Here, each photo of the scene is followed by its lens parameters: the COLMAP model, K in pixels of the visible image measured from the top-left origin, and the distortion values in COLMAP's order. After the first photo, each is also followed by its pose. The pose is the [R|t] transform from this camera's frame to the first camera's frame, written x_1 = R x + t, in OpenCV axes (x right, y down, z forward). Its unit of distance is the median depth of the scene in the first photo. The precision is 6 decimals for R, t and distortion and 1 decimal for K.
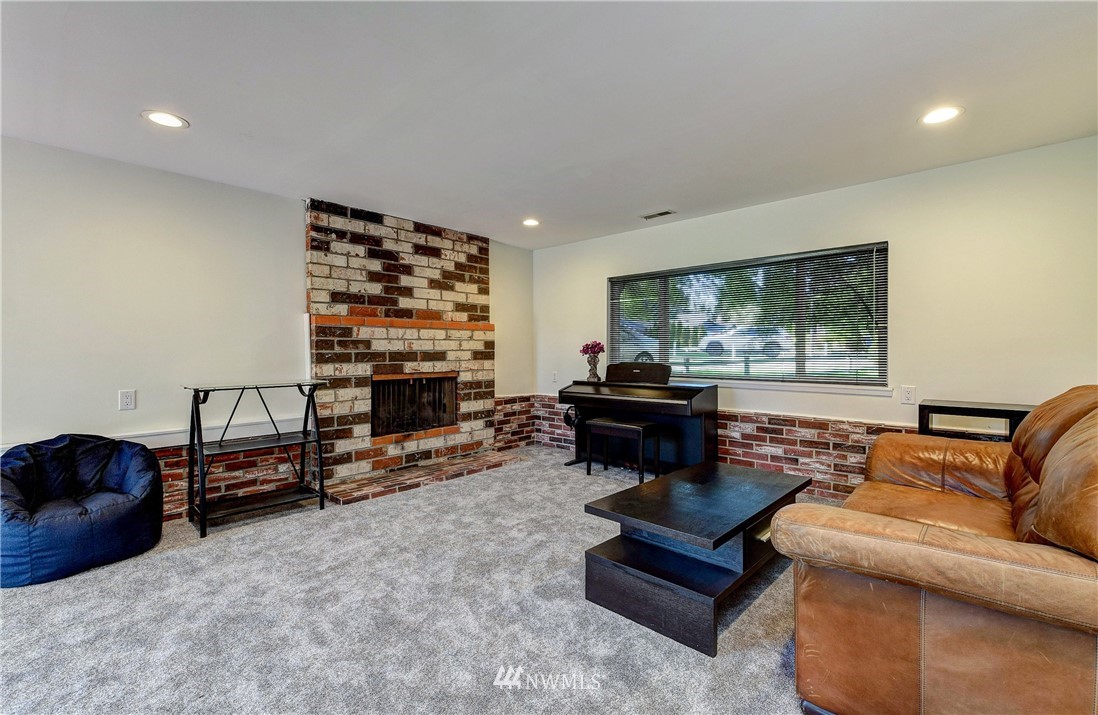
lens RADIAL K [[474.2, 0, 553.9], [0, 474.2, 354.1], [0, 0, 1]] dist [0.011349, -0.003842]
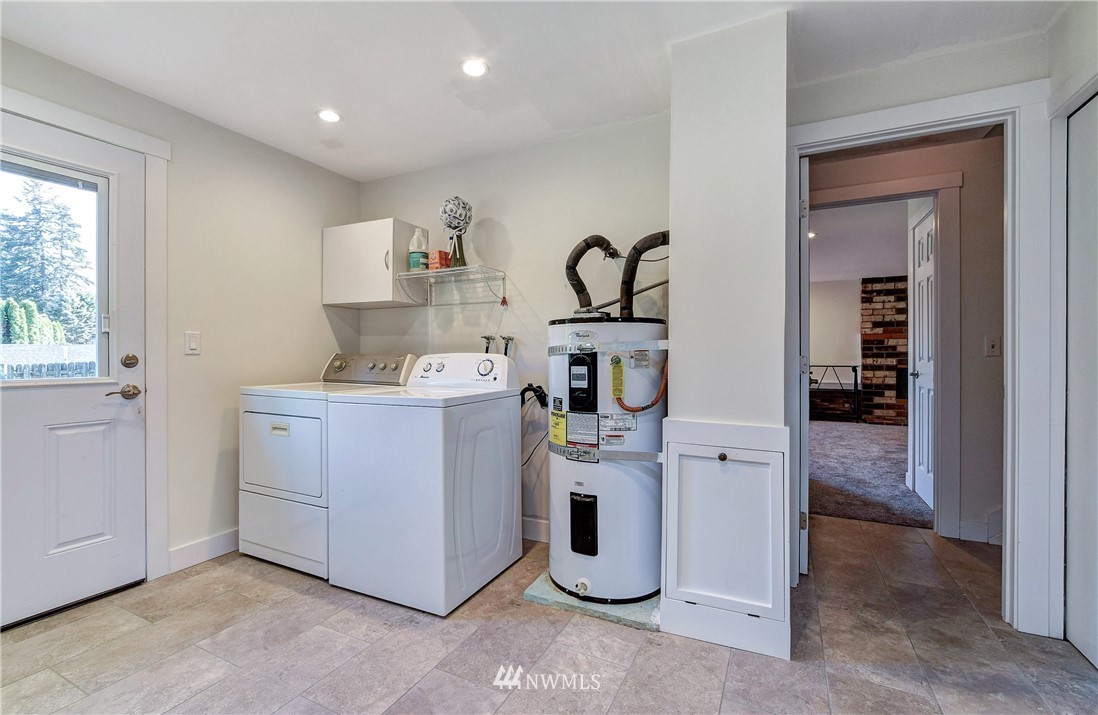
lens RADIAL K [[474.2, 0, 553.8], [0, 474.2, 354.3], [0, 0, 1]] dist [0.011349, -0.003842]
pose [[0.299938, 0.004179, -0.953950, 0.993981], [-0.008201, 0.999965, 0.001803, 0.010968], [0.953924, 0.007283, 0.299961, -0.841251]]
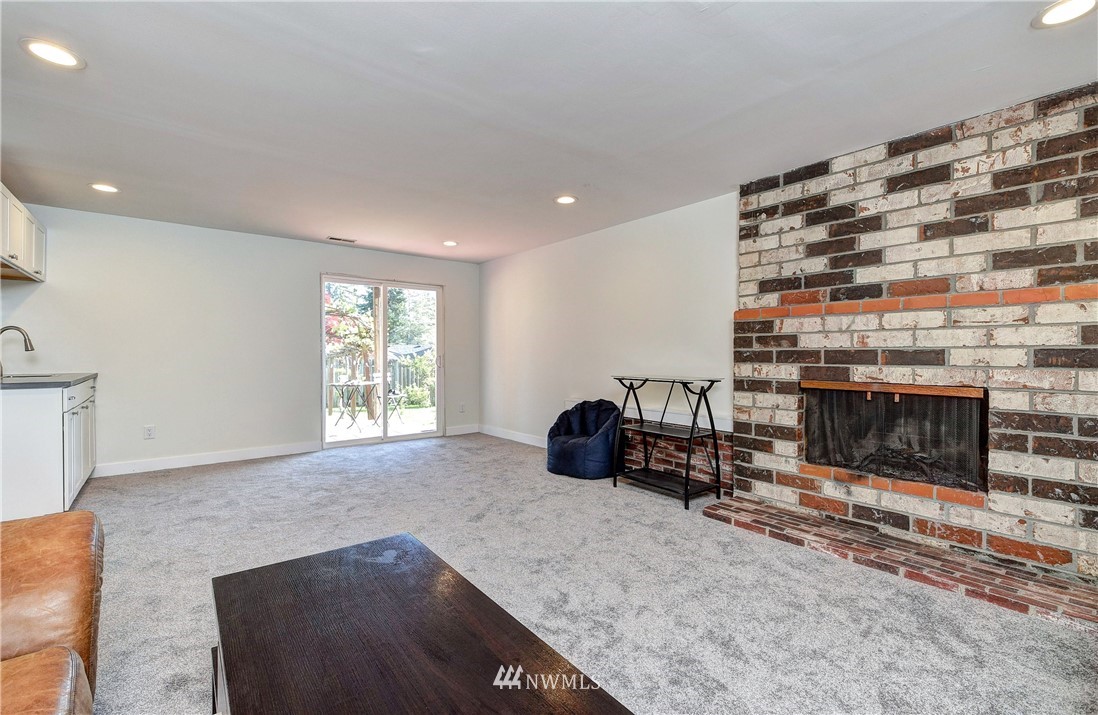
lens RADIAL K [[474.2, 0, 547.6], [0, 474.2, 355.7], [0, 0, 1]] dist [0.011349, -0.003842]
pose [[-0.148674, 0.010640, -0.988829, 0.436882], [-0.007518, 0.999901, 0.011889, -0.001500], [0.988858, 0.009202, -0.148580, 0.713175]]
